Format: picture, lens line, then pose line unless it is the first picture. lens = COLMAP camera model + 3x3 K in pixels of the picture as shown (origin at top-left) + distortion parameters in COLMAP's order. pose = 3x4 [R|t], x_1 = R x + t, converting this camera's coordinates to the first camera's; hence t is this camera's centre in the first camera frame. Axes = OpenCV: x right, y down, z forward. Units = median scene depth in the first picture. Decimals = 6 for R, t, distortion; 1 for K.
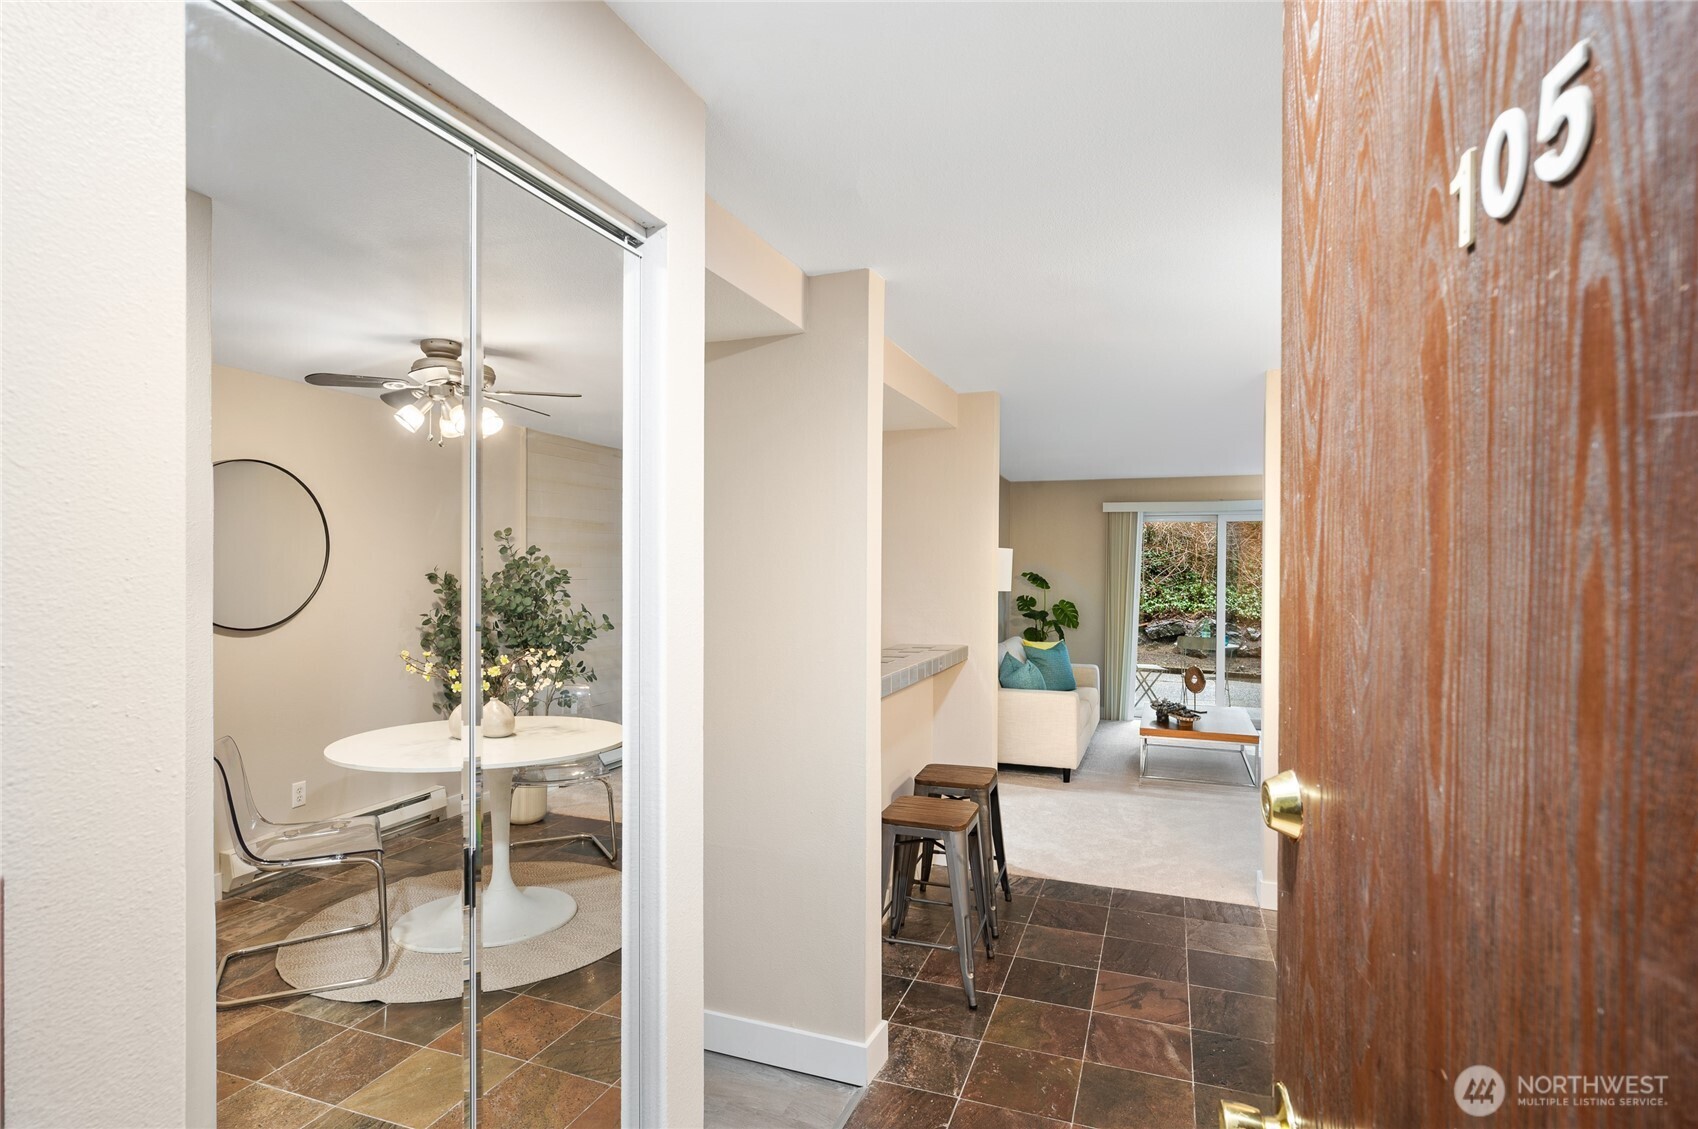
lens RADIAL K [[875.2, 0, 845.0], [0, 875.2, 576.5], [0, 0, 1]] dist [0.000455, 0.001154]
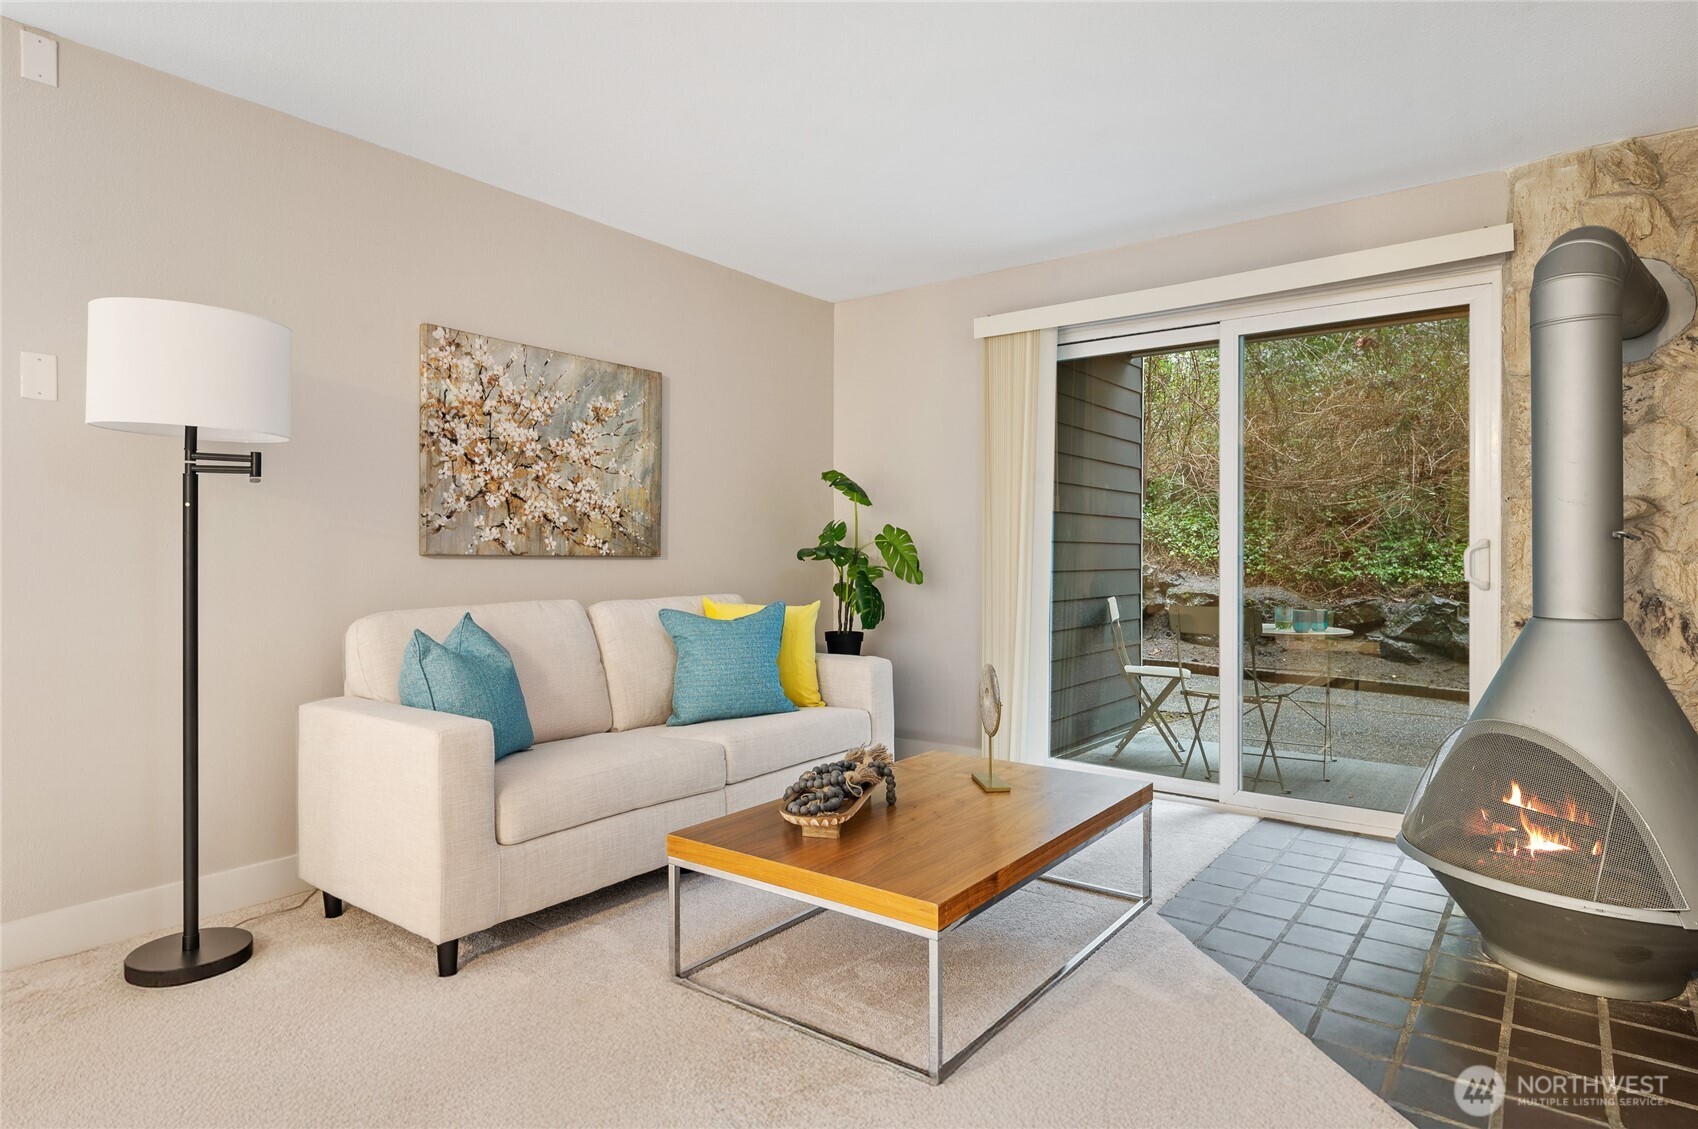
lens RADIAL K [[937.7, 0, 850.4], [0, 937.7, 553.1], [0, 0, 1]] dist [-0.003912, 0.001211]
pose [[0.958358, -0.006004, -0.285507, 0.491124], [0.000982, 0.999842, -0.017730, 0.067419], [0.285569, 0.016711, 0.958213, 0.657731]]
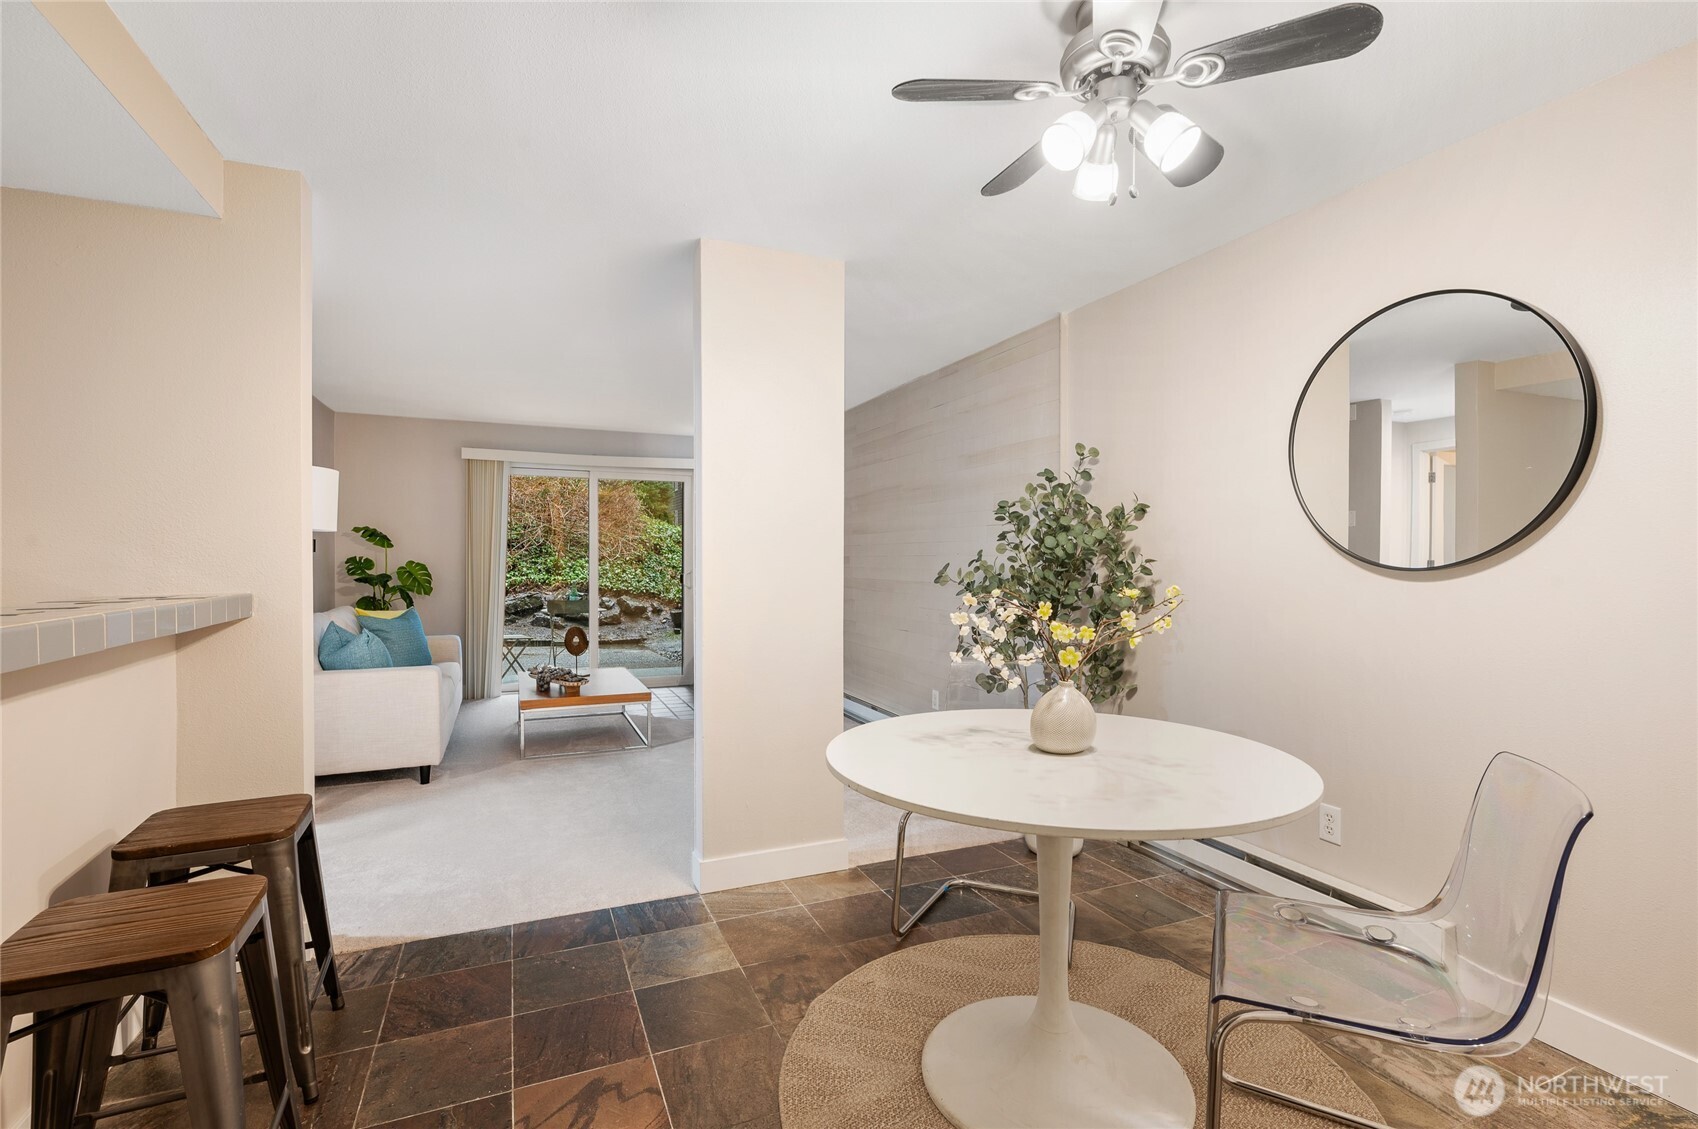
lens RADIAL K [[779.3, 0, 865.3], [0, 779.3, 564.5], [0, 0, 1]] dist [-0.001243, 0.000515]
pose [[0.707657, -0.008955, 0.706500, 0.043881], [0.010457, 0.999943, 0.002201, 0.043713], [-0.706479, 0.005831, 0.707710, 0.235323]]
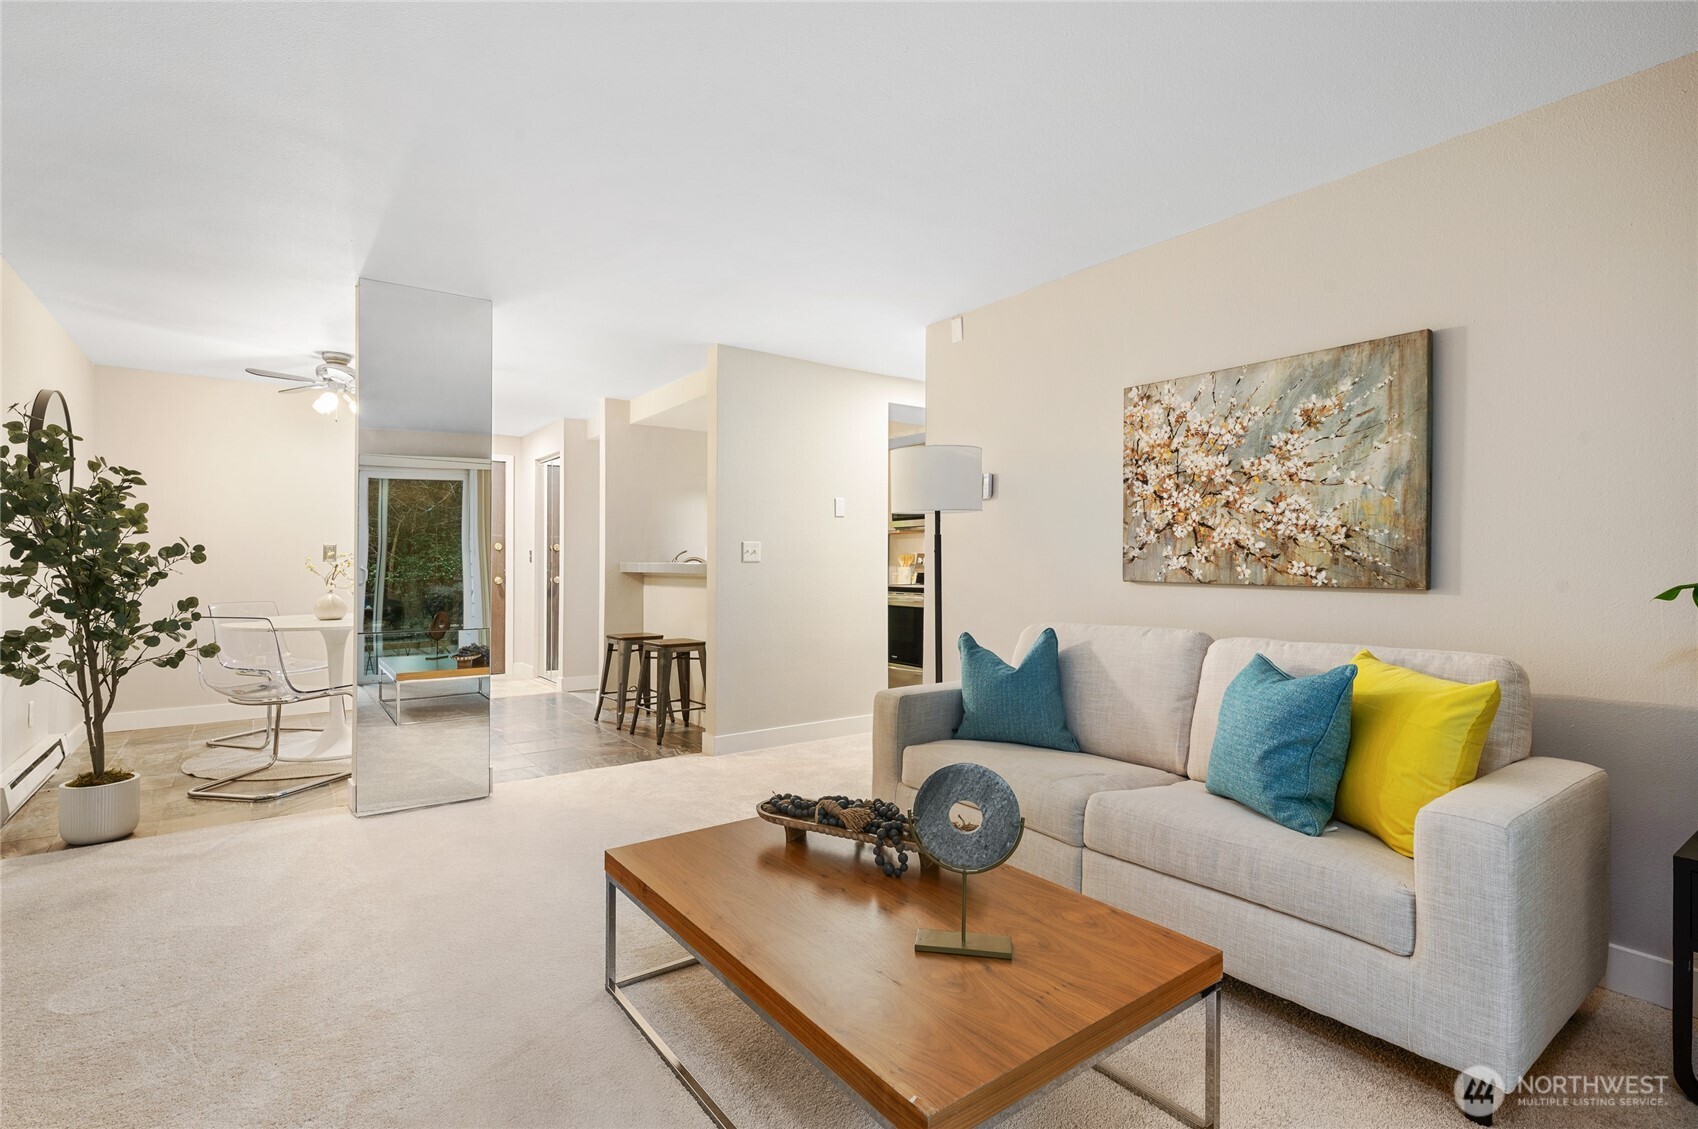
lens RADIAL K [[779.3, 0, 845.1], [0, 779.3, 564.0], [0, 0, 1]] dist [-0.001243, 0.000515]
pose [[-0.542598, -0.007953, -0.839955, 0.647897], [-0.018266, 0.999830, 0.002332, 0.050429], [0.839794, 0.016608, -0.542651, 1.191126]]
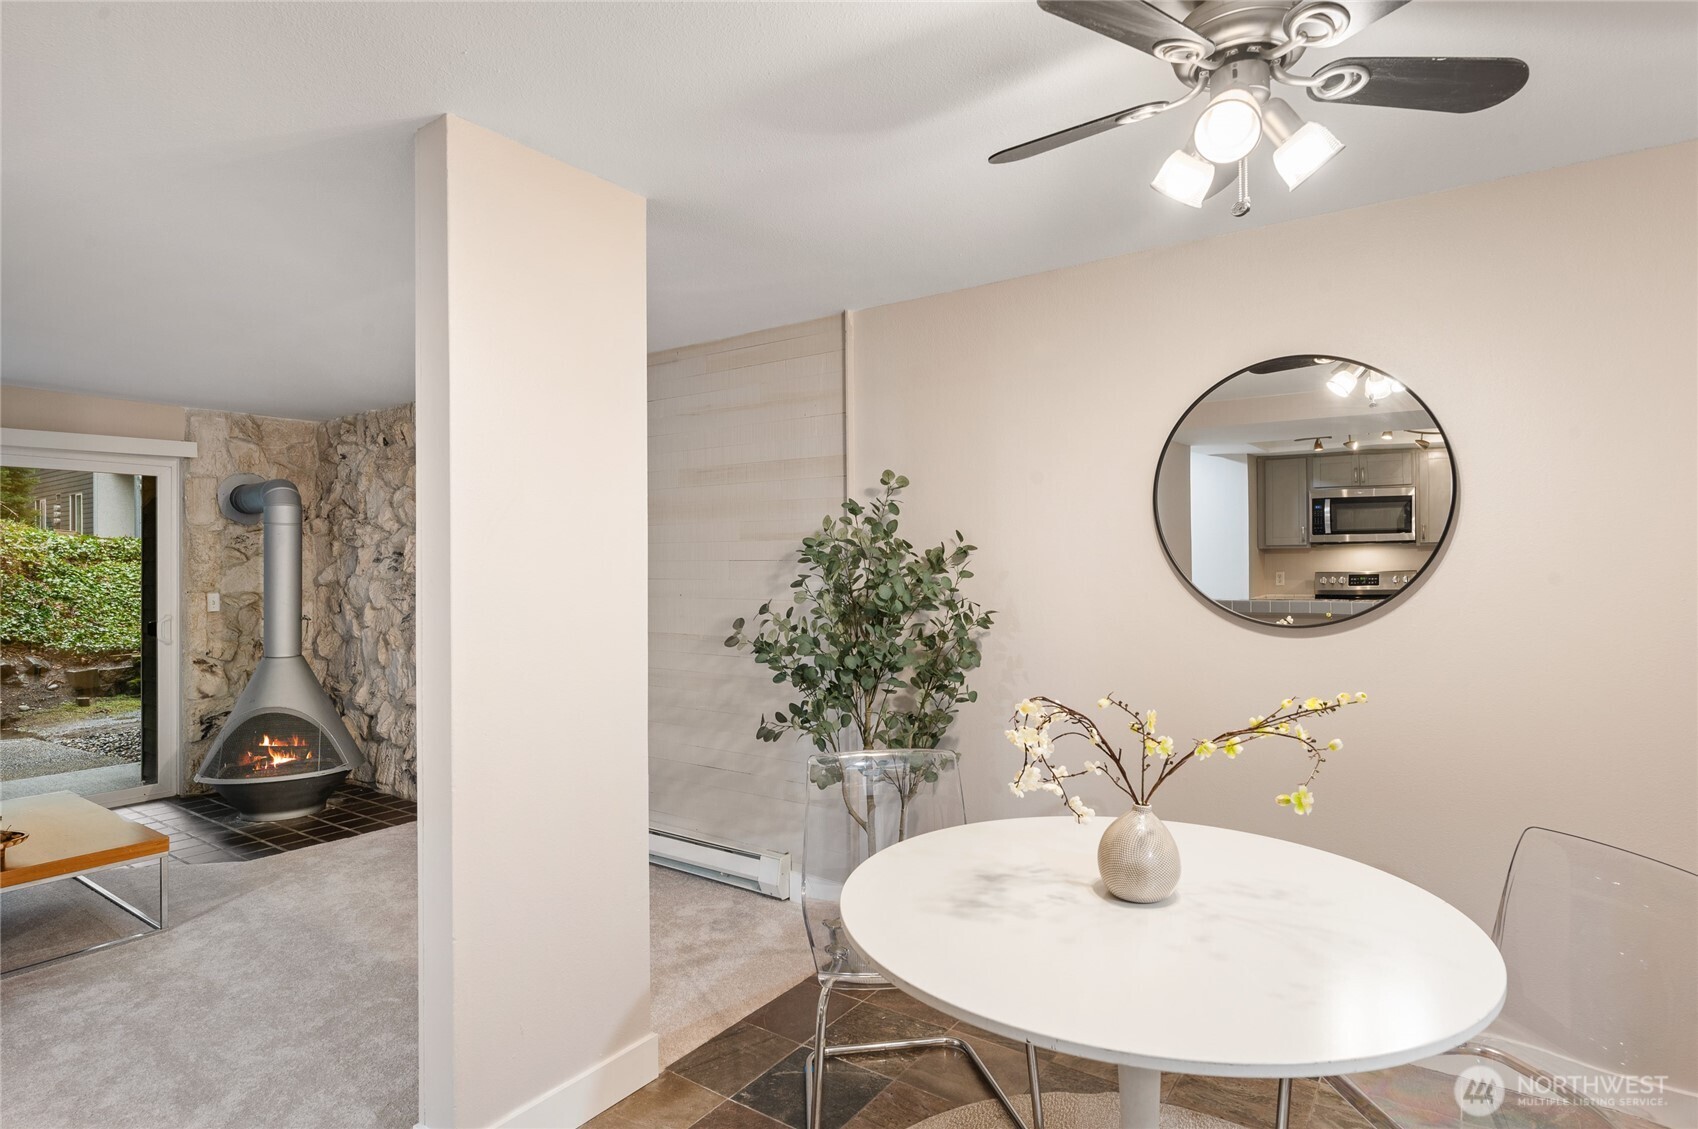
lens RADIAL K [[875.2, 0, 853.0], [0, 875.2, 557.9], [0, 0, 1]] dist [0.000455, 0.001154]
pose [[0.243782, 0.001417, 0.969829, 0.032995], [0.019791, 0.999783, -0.006436, 0.014901], [-0.969628, 0.020763, 0.243701, 0.417599]]
